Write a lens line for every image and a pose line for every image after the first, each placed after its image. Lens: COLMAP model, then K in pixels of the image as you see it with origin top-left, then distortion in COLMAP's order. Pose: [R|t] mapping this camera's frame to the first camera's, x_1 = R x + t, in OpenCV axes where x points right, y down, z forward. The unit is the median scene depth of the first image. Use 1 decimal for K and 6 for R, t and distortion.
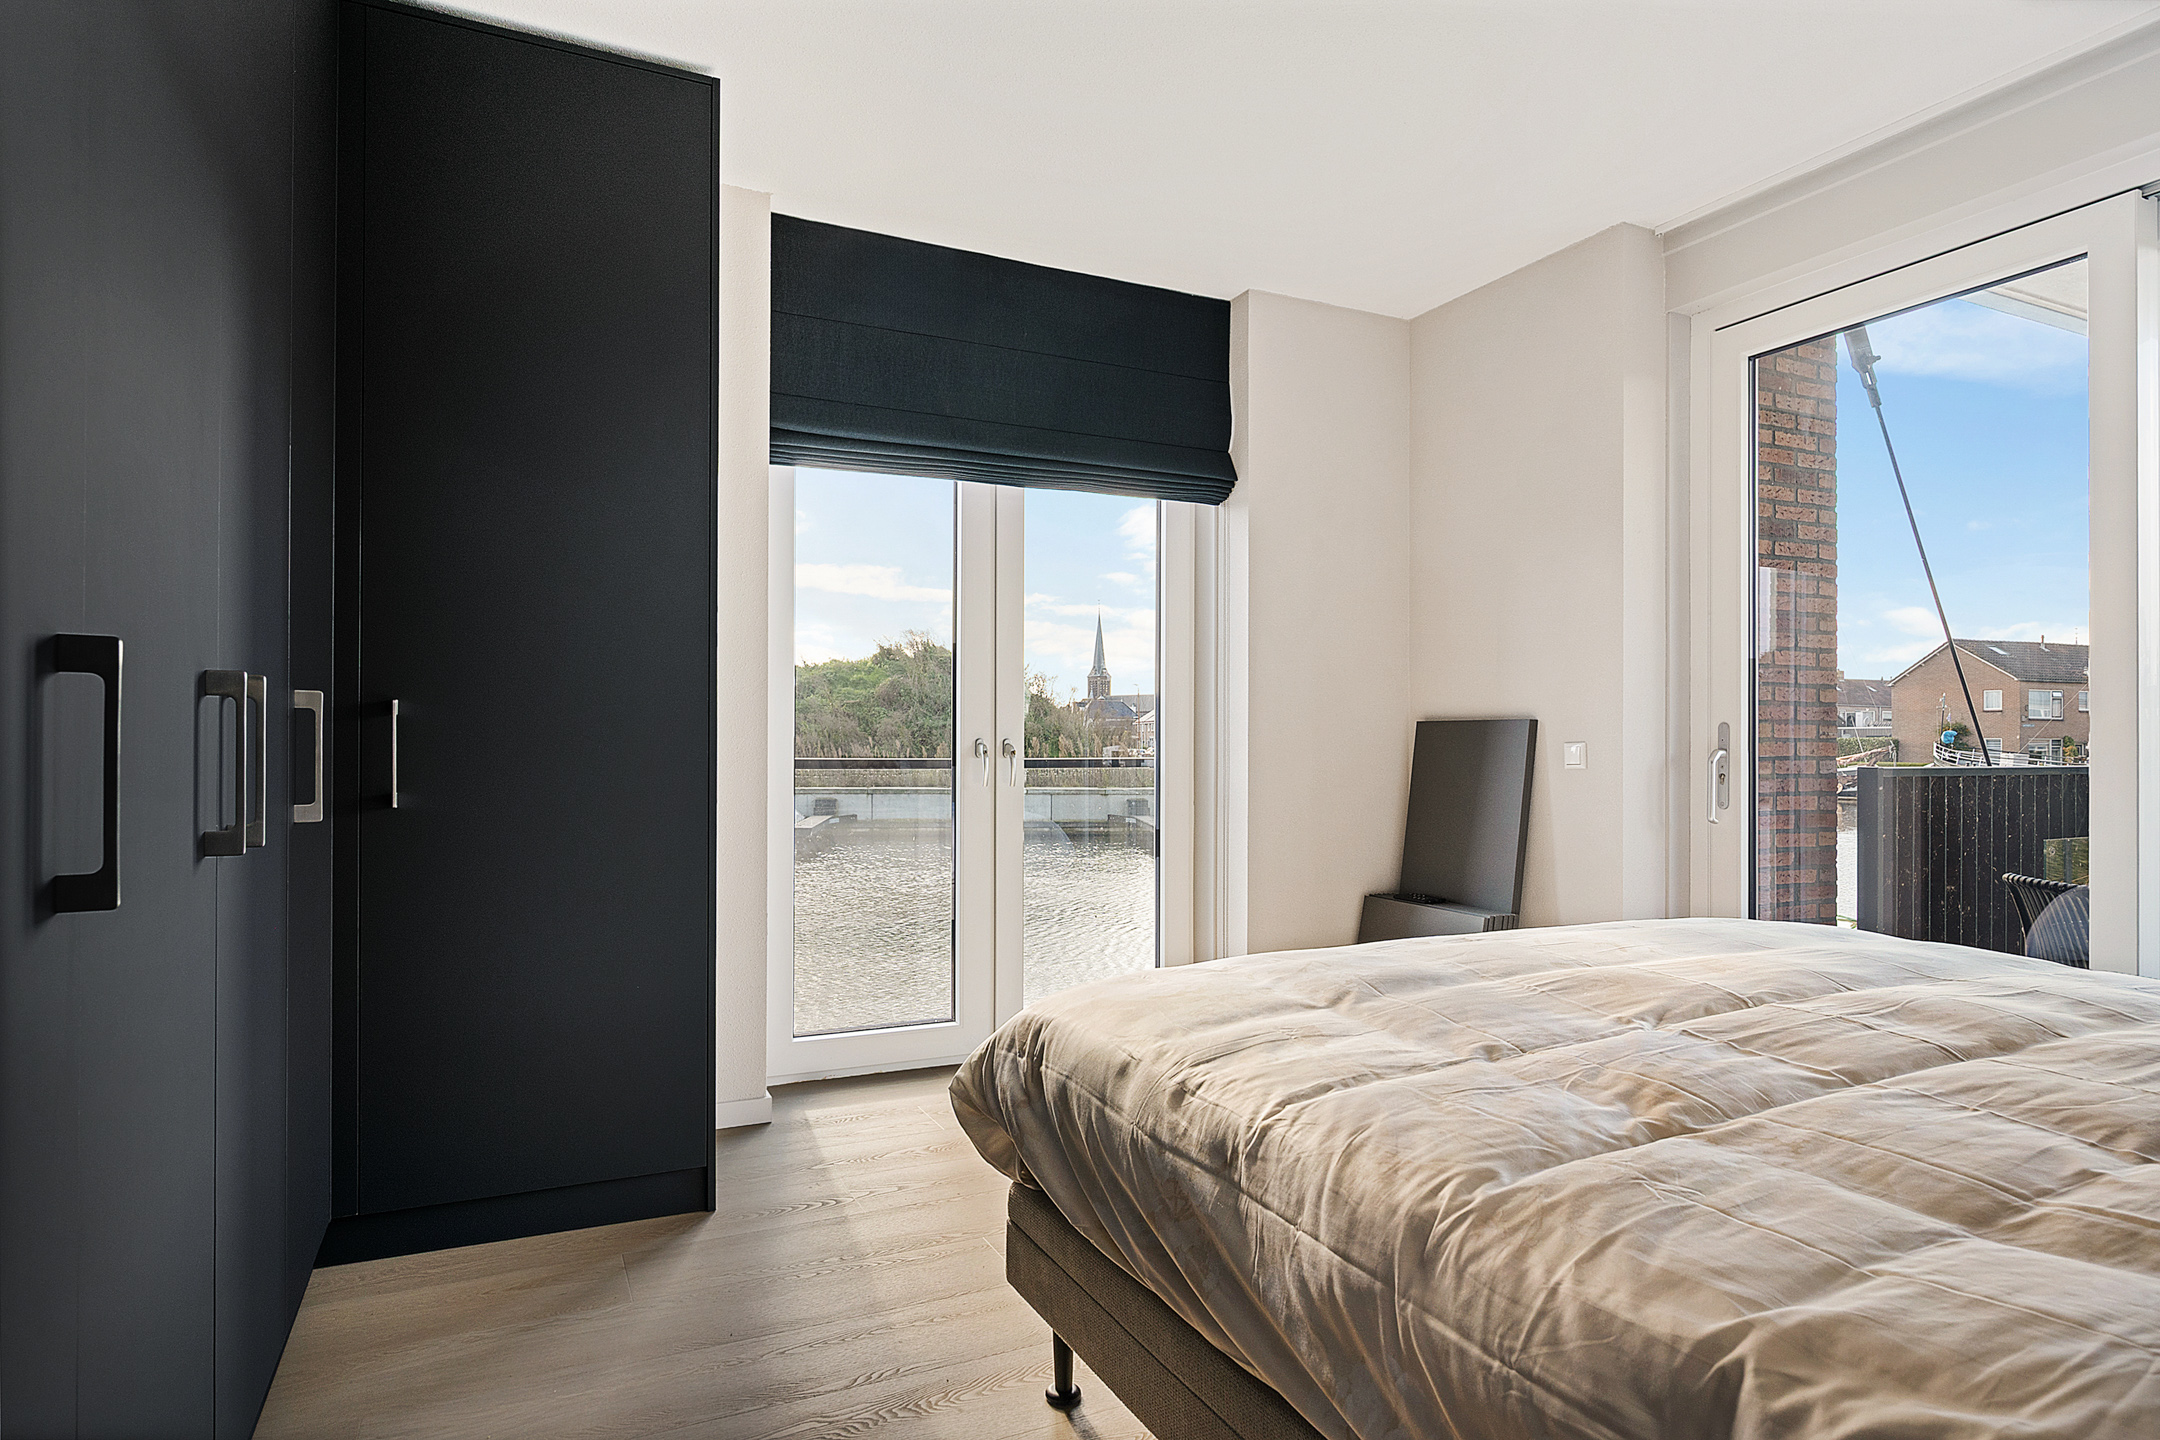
lens RADIAL K [[1167.1, 0, 1100.4], [0, 1167.1, 736.9], [0, 0, 1]] dist [-0.007922, 0.000170]
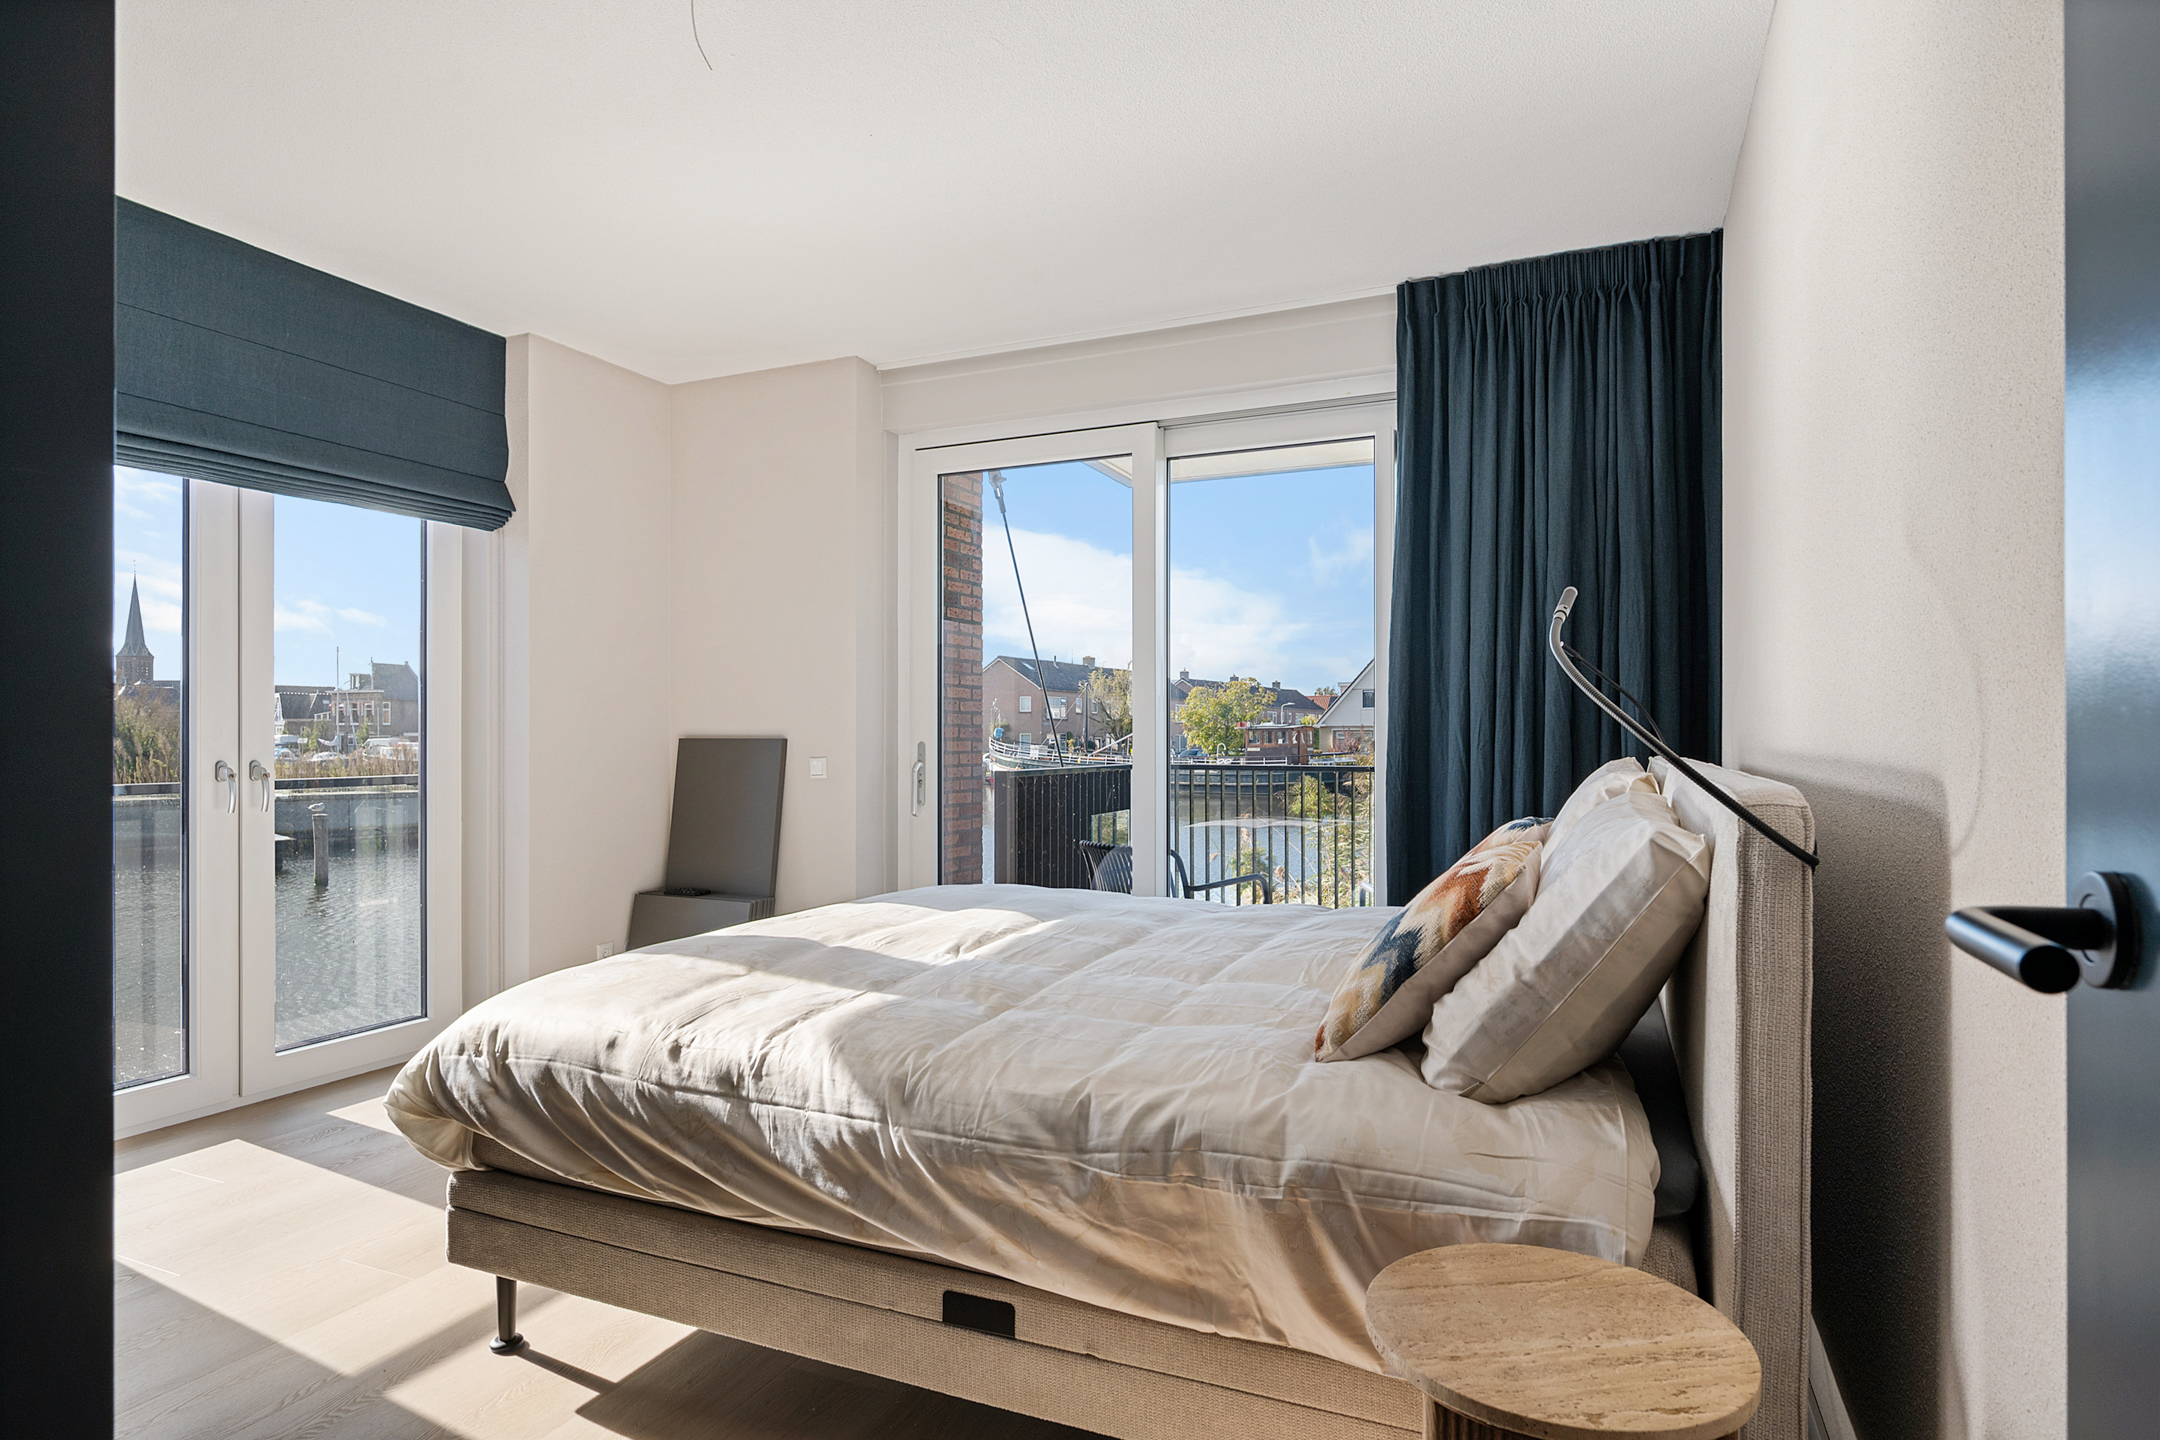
lens RADIAL K [[1167.1, 0, 1060.2], [0, 1167.1, 720.7], [0, 0, 1]] dist [-0.007922, 0.000170]
pose [[0.766781, 0.003252, 0.641900, -0.472479], [-0.000169, 0.999988, -0.004865, -0.066635], [-0.641908, 0.003622, 0.766773, -0.321421]]
